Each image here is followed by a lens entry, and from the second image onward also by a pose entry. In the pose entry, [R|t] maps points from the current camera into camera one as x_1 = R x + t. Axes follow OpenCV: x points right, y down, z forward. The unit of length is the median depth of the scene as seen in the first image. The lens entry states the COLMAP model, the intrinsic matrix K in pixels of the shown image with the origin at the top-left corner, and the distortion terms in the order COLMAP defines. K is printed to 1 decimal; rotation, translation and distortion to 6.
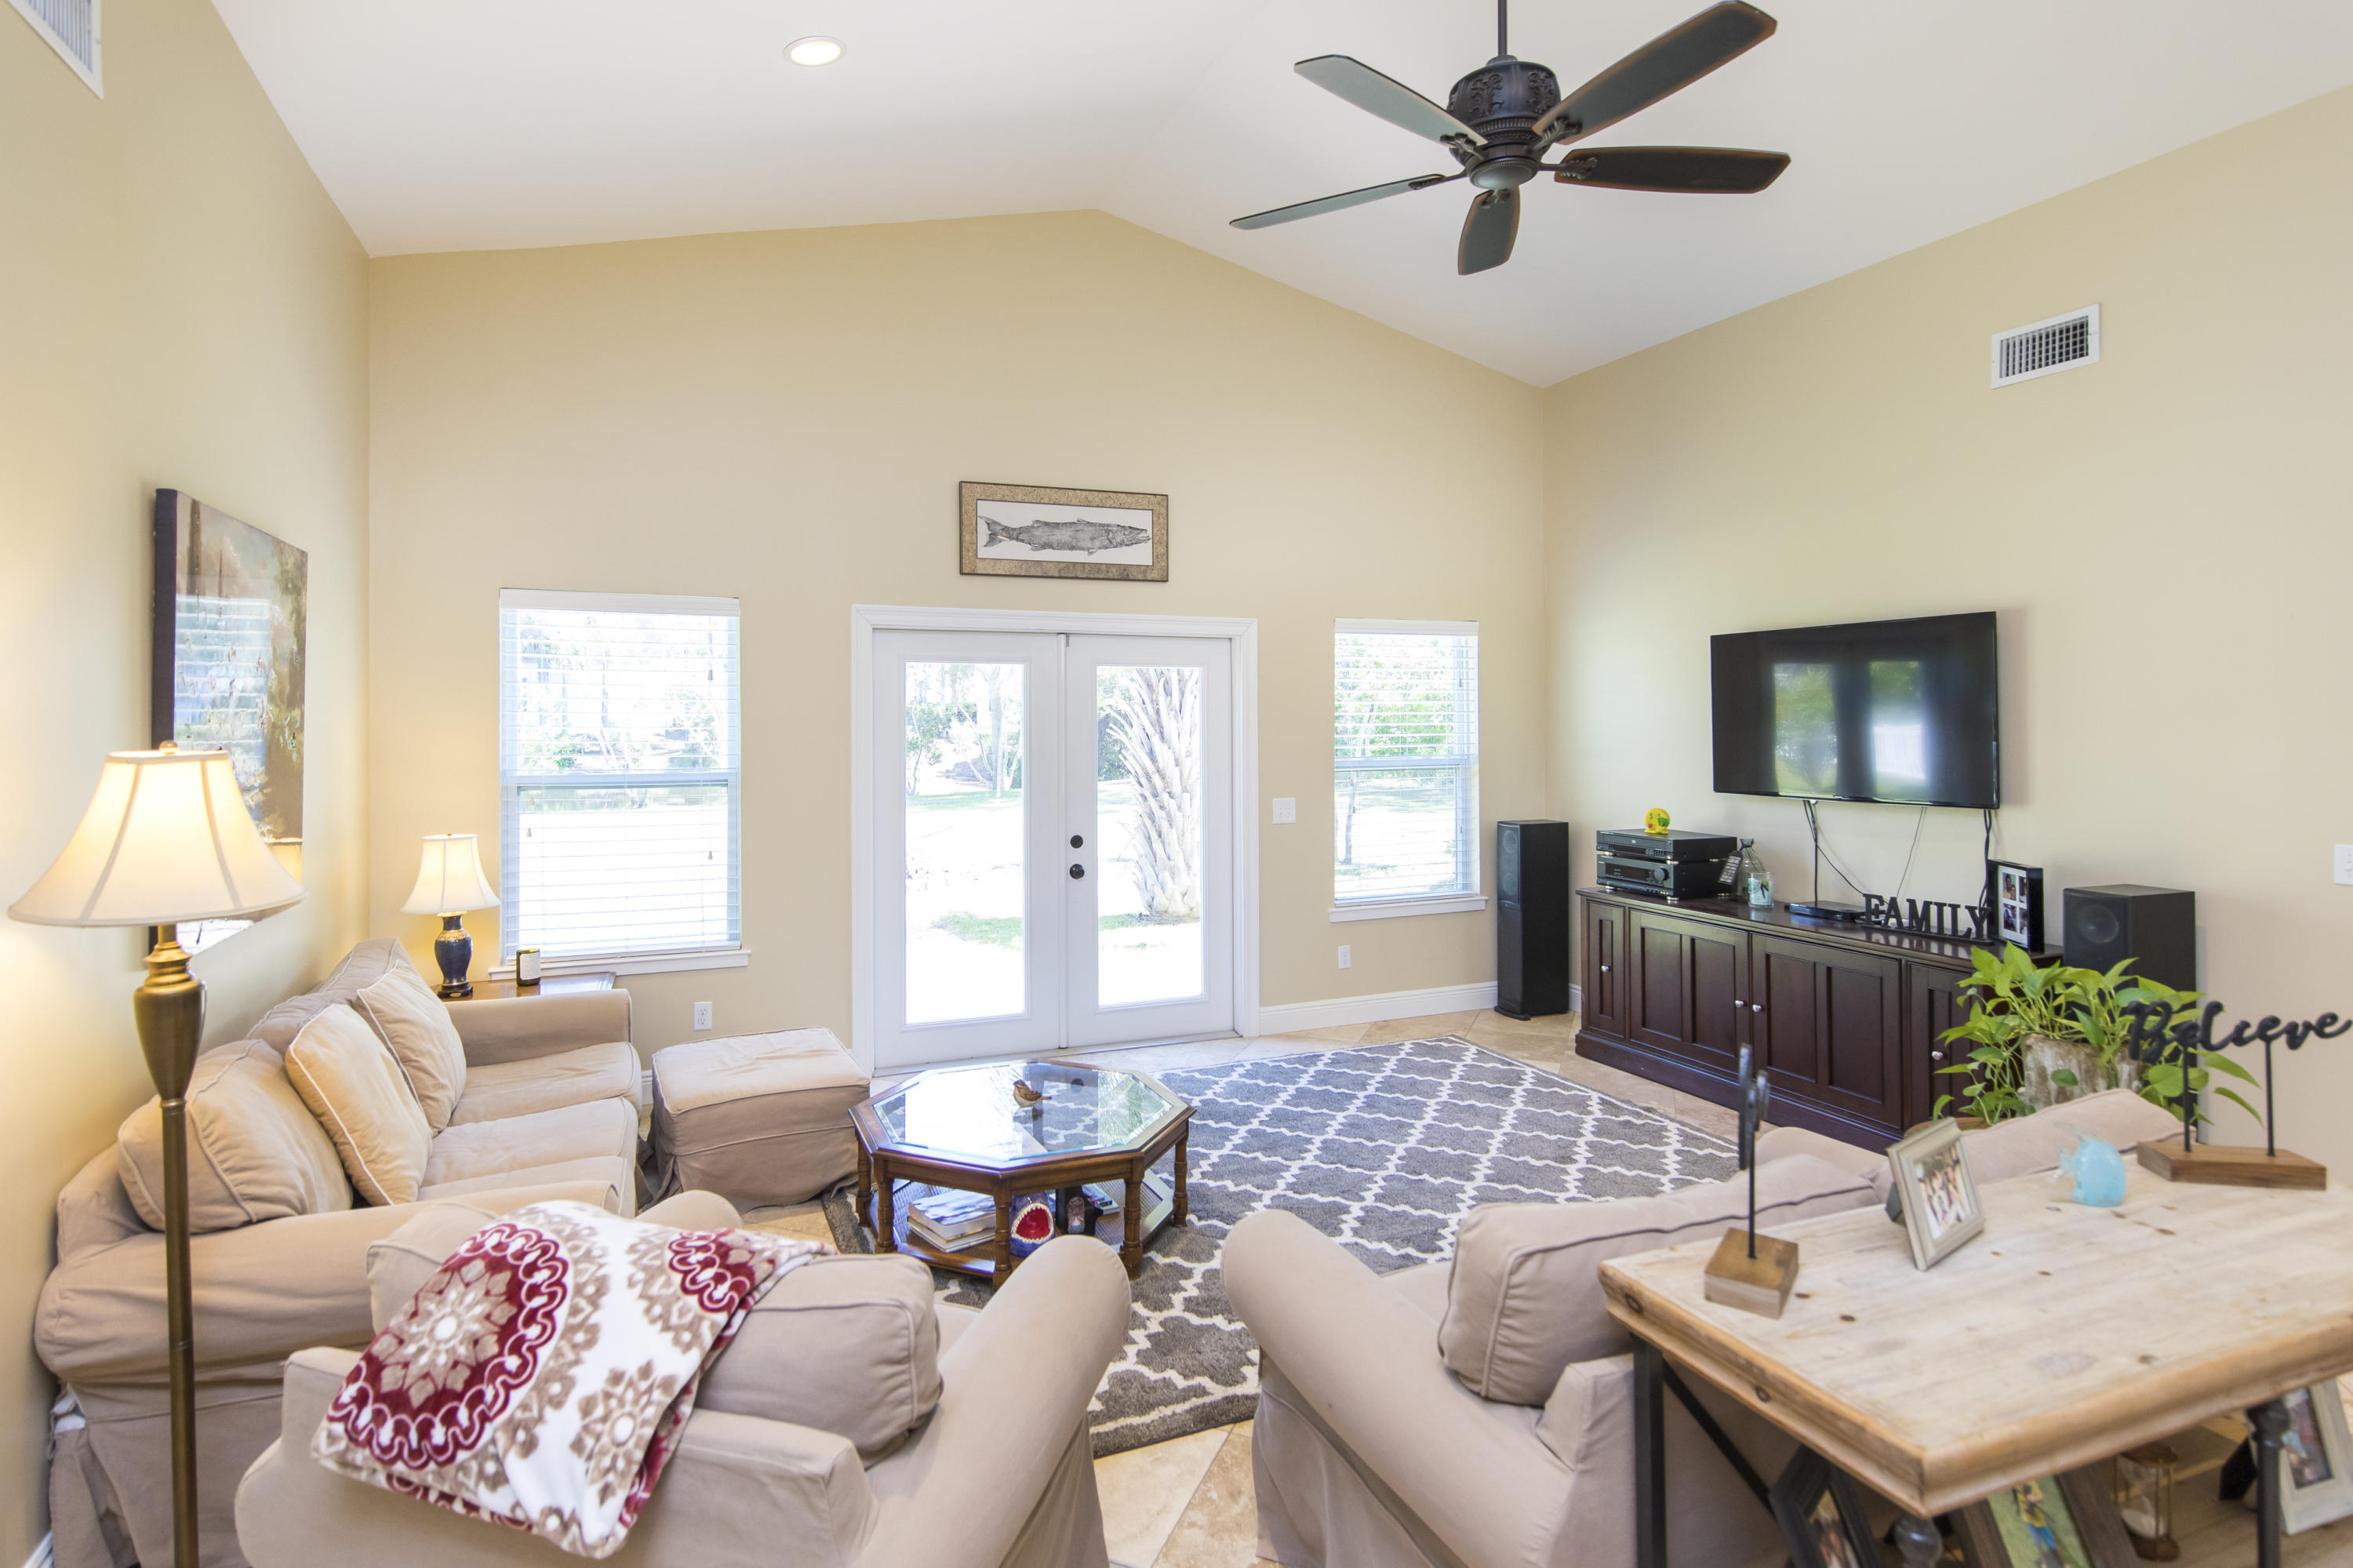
lens RADIAL K [[1193.5, 0, 1171.7], [0, 1193.5, 715.4], [0, 0, 1]] dist [0.014138, 0.002269]
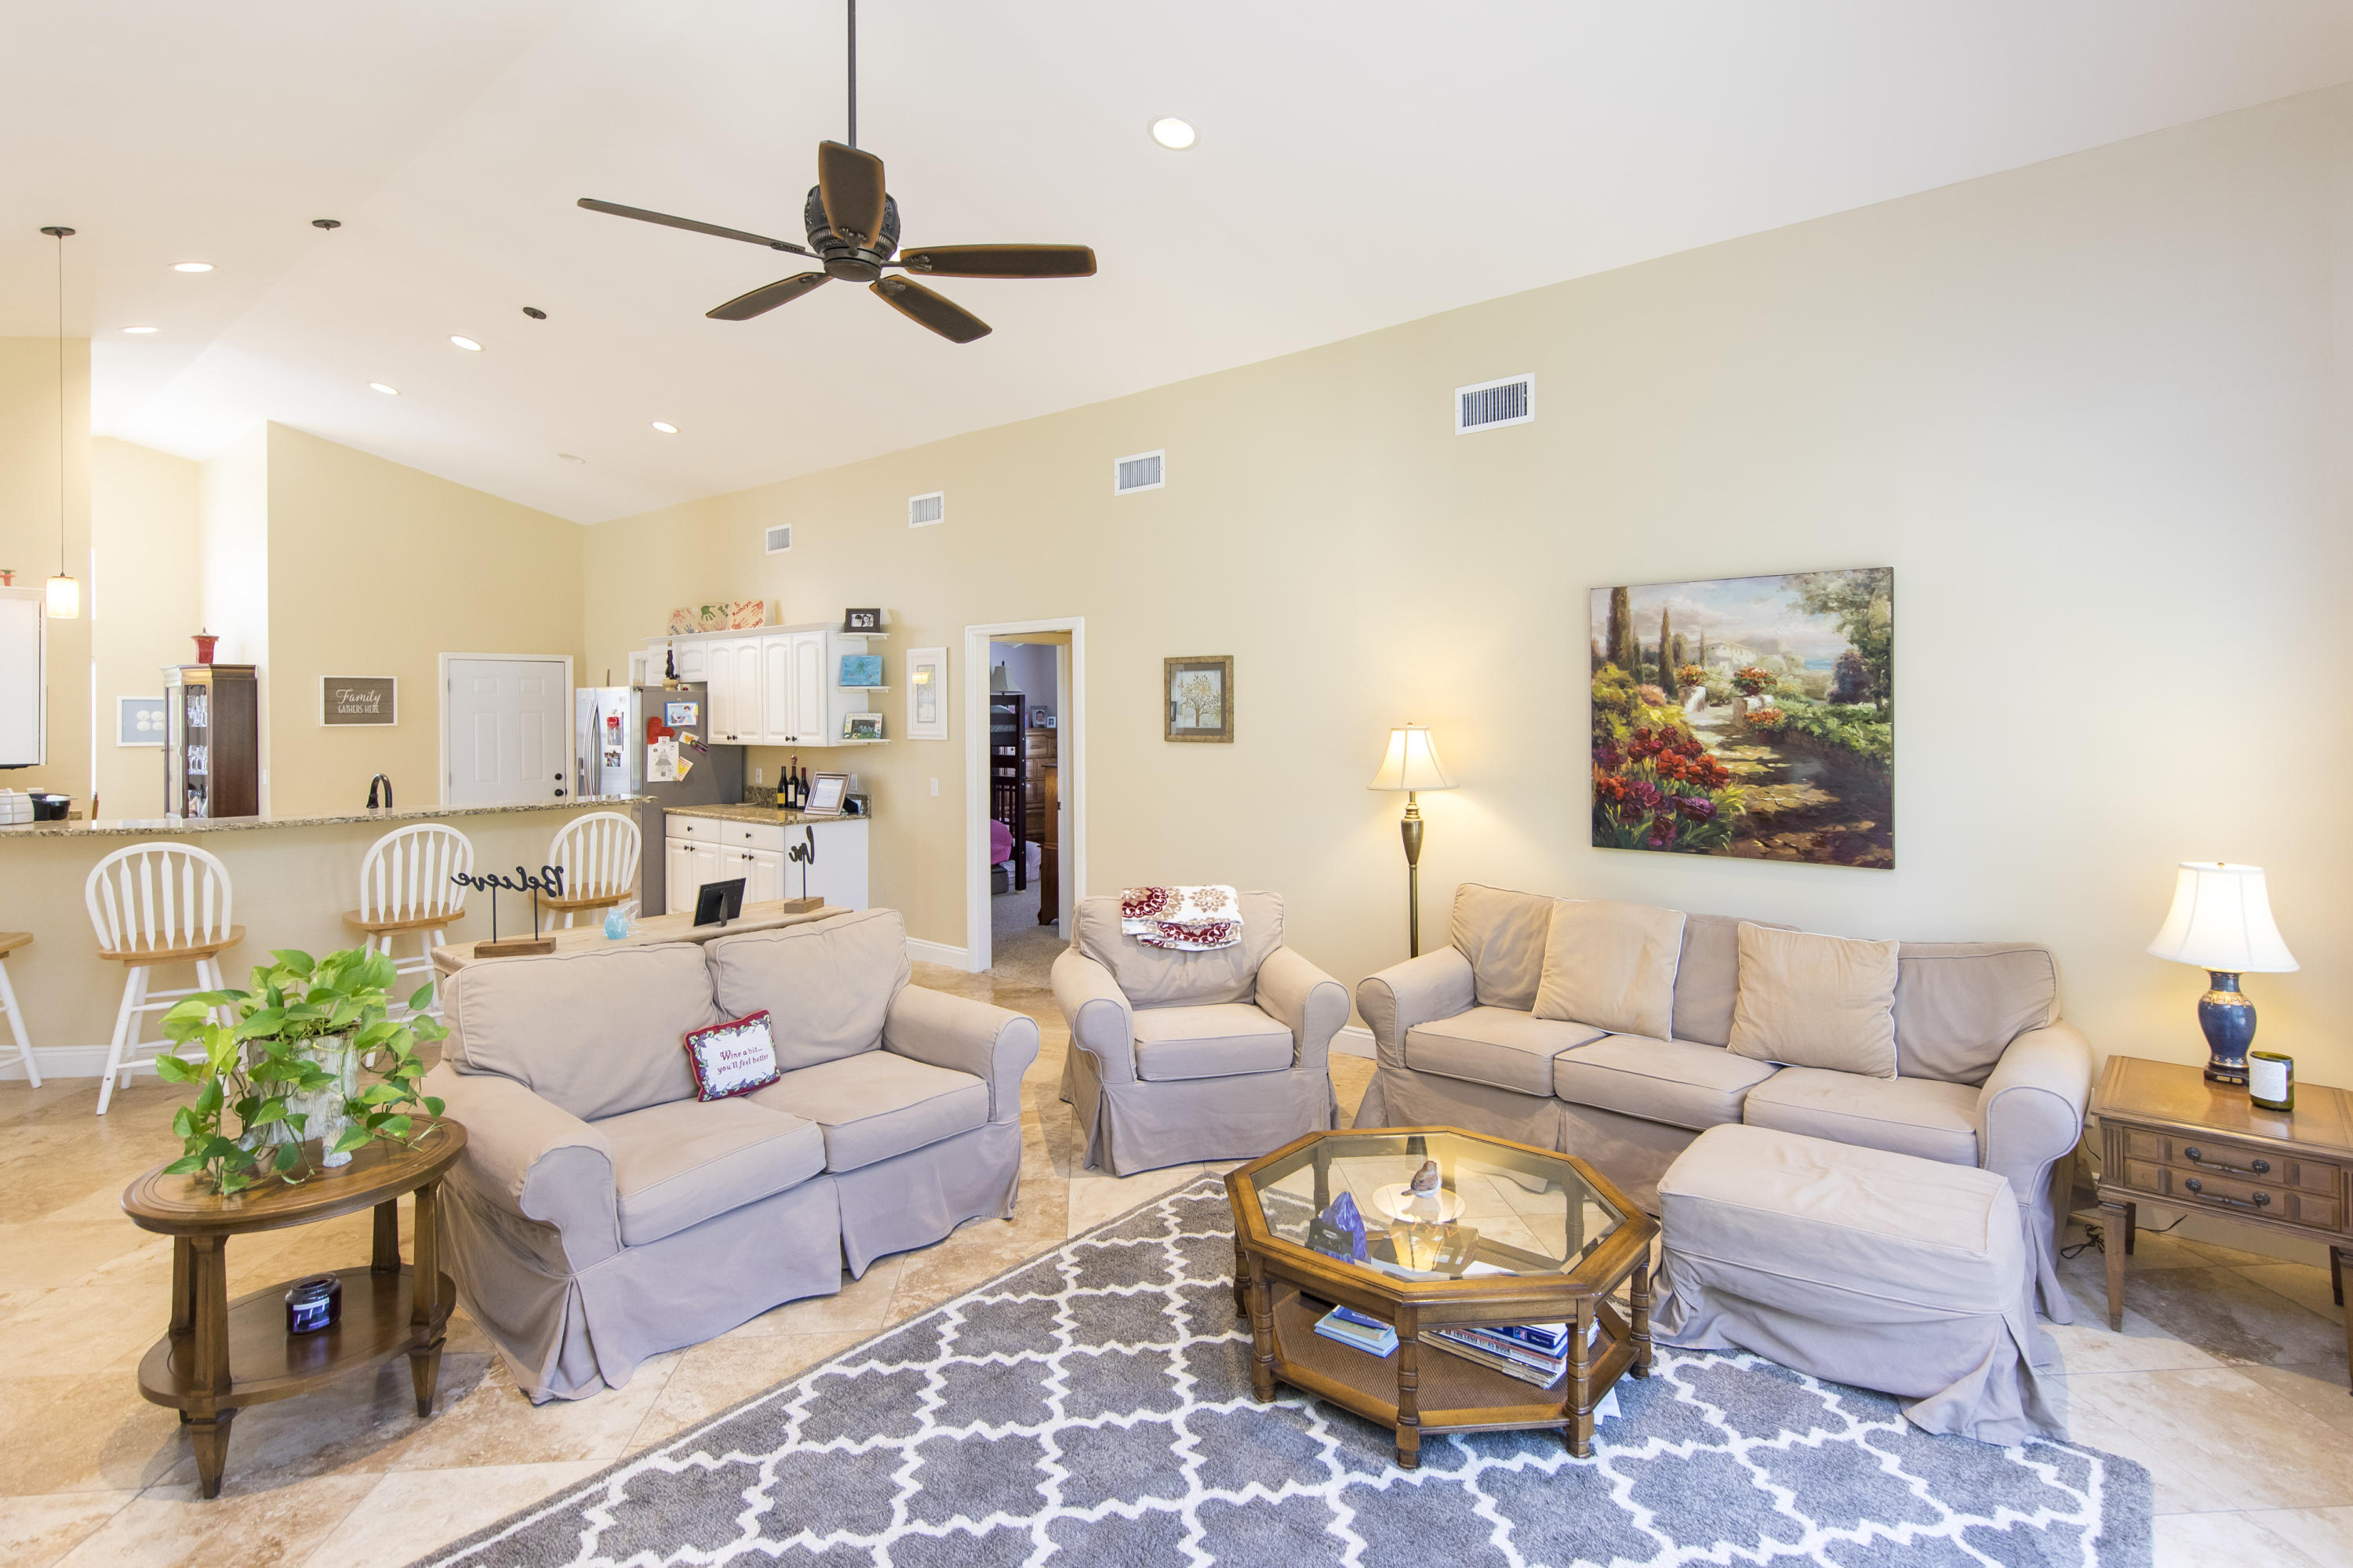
lens RADIAL K [[1142.5, 0, 1186.0], [0, 1142.5, 698.1], [0, 0, 1]] dist [-0.001019, 0.002611]
pose [[-0.883551, 0.005444, -0.468303, 0.305790], [0.012236, 0.999859, -0.011463, -0.002036], [0.468175, -0.015858, -0.883493, 1.285406]]
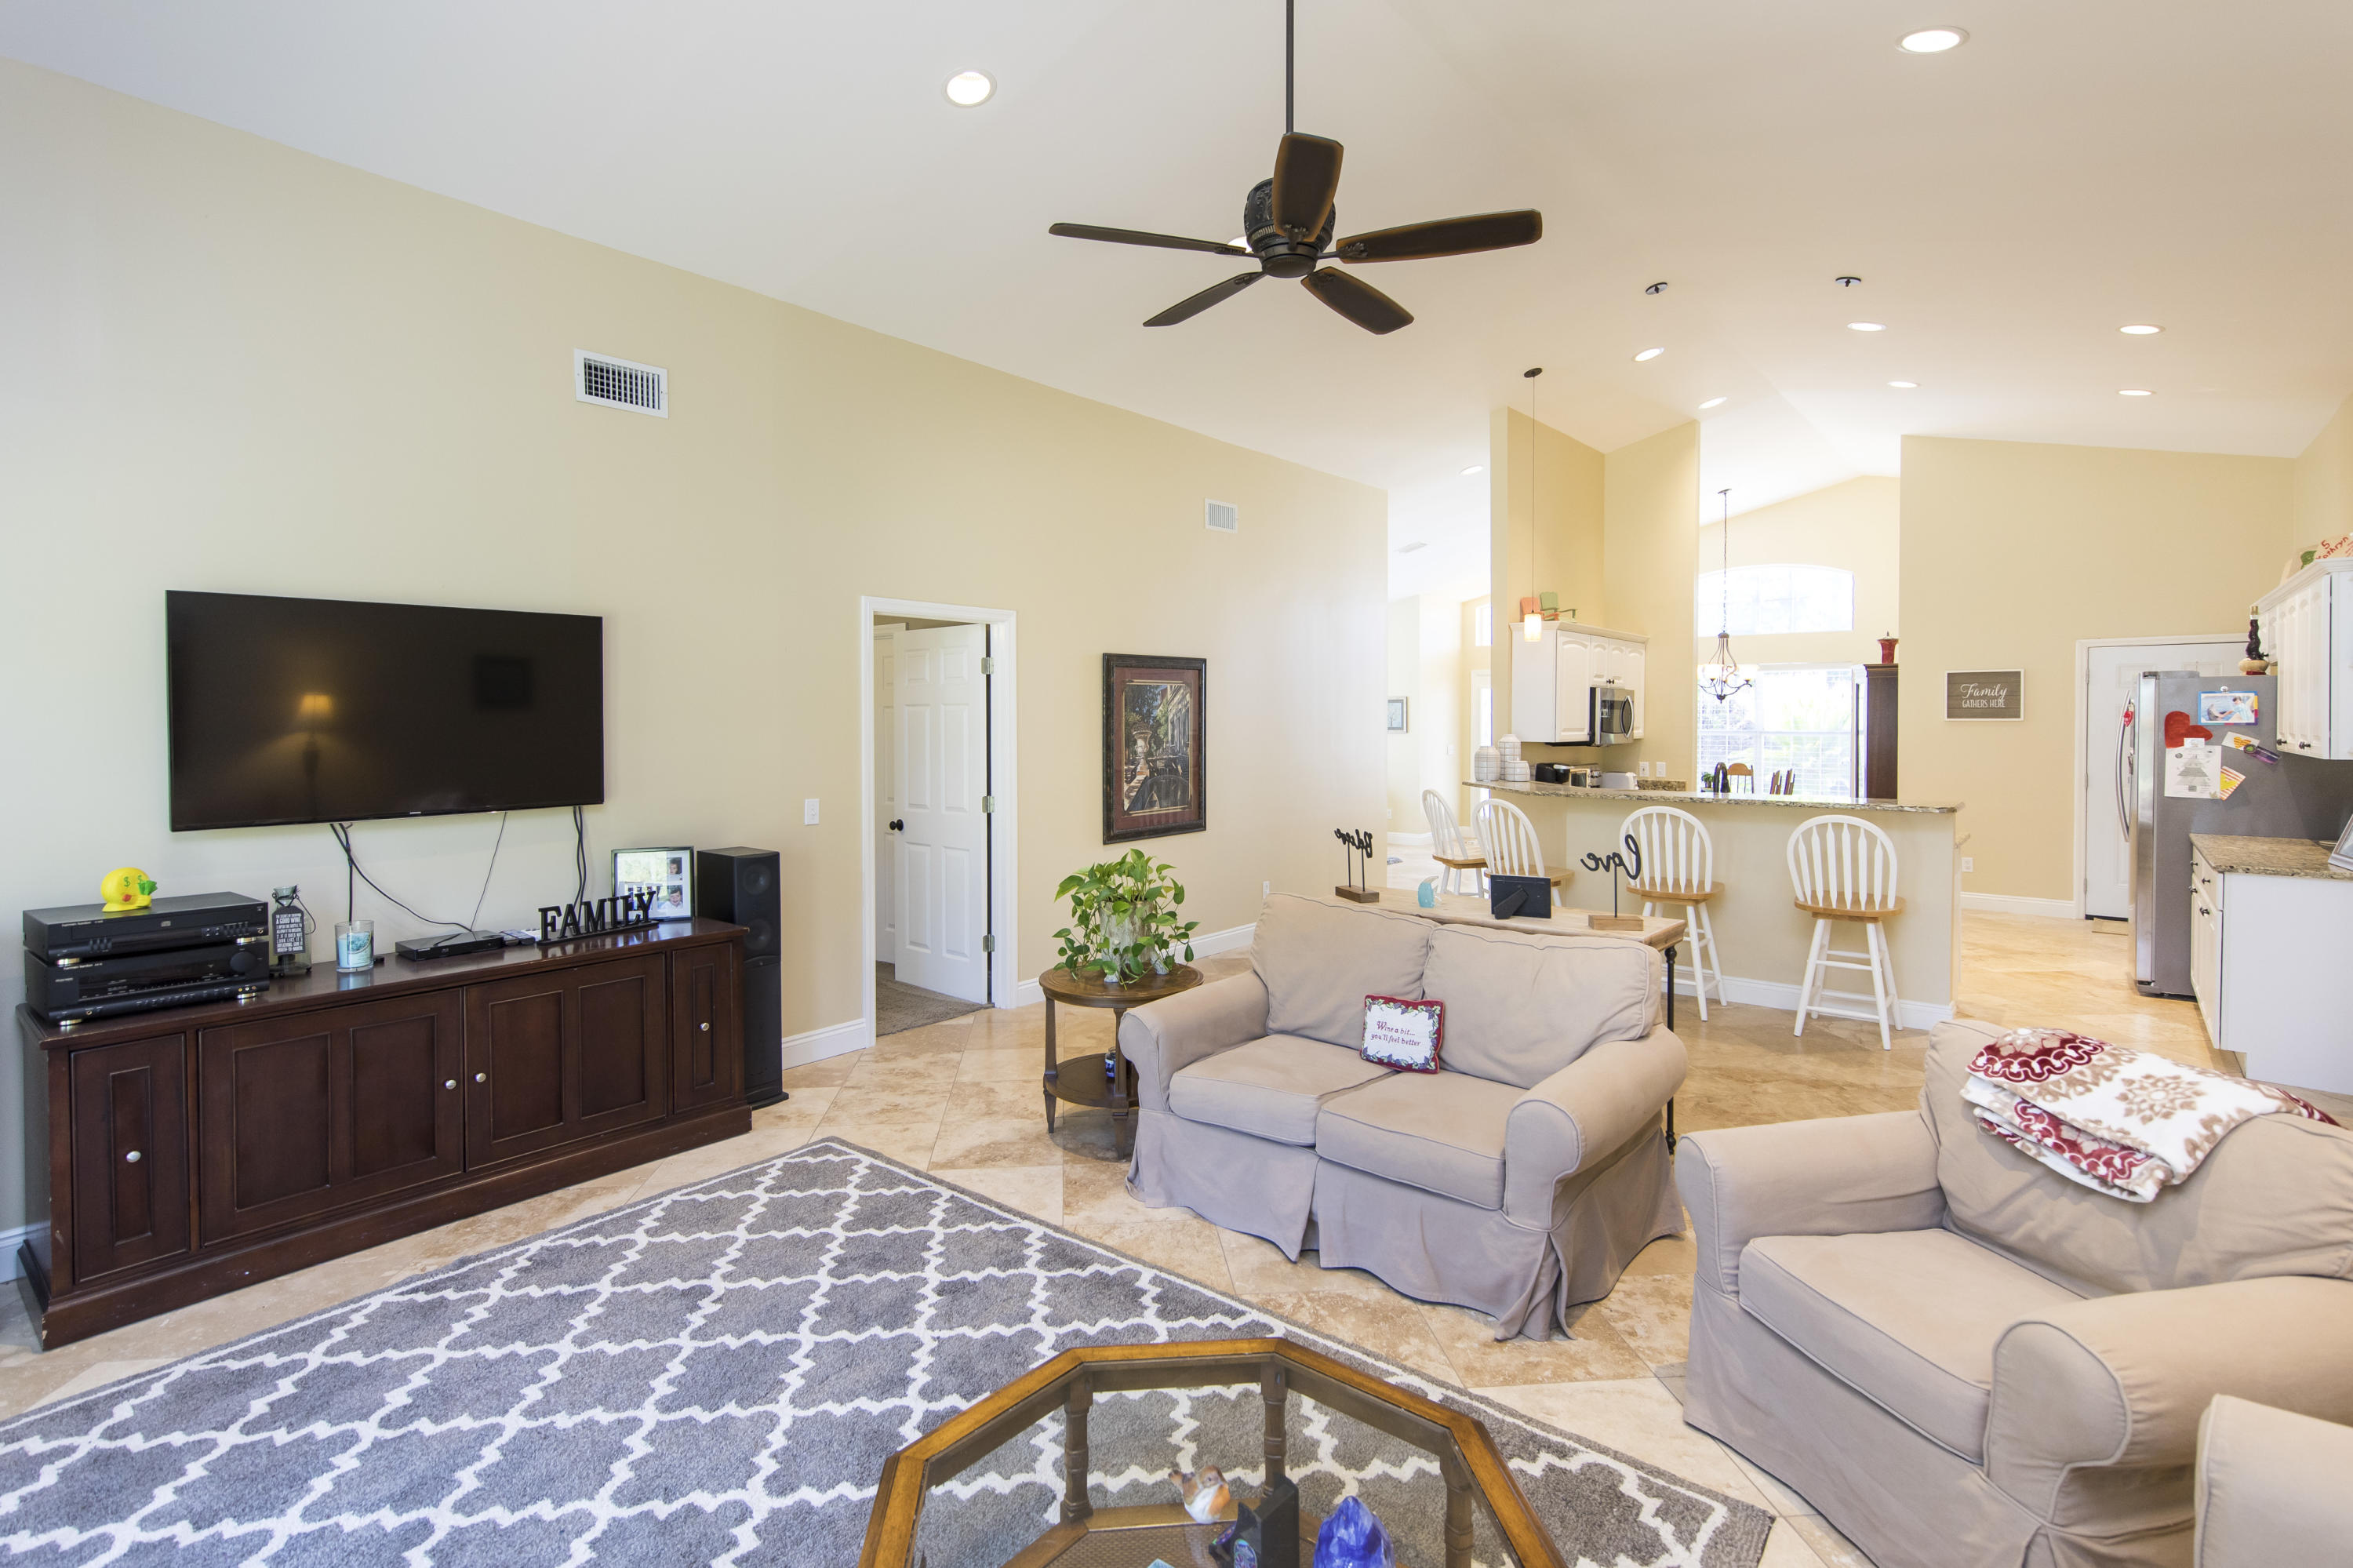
lens RADIAL K [[1142.5, 0, 1201.4], [0, 1142.5, 716.4], [0, 0, 1]] dist [-0.001019, 0.002611]
pose [[-0.483623, 0.005994, 0.875256, -0.418197], [0.001524, 0.999981, -0.006006, 0.008769], [-0.875275, -0.001571, -0.483623, 0.973593]]
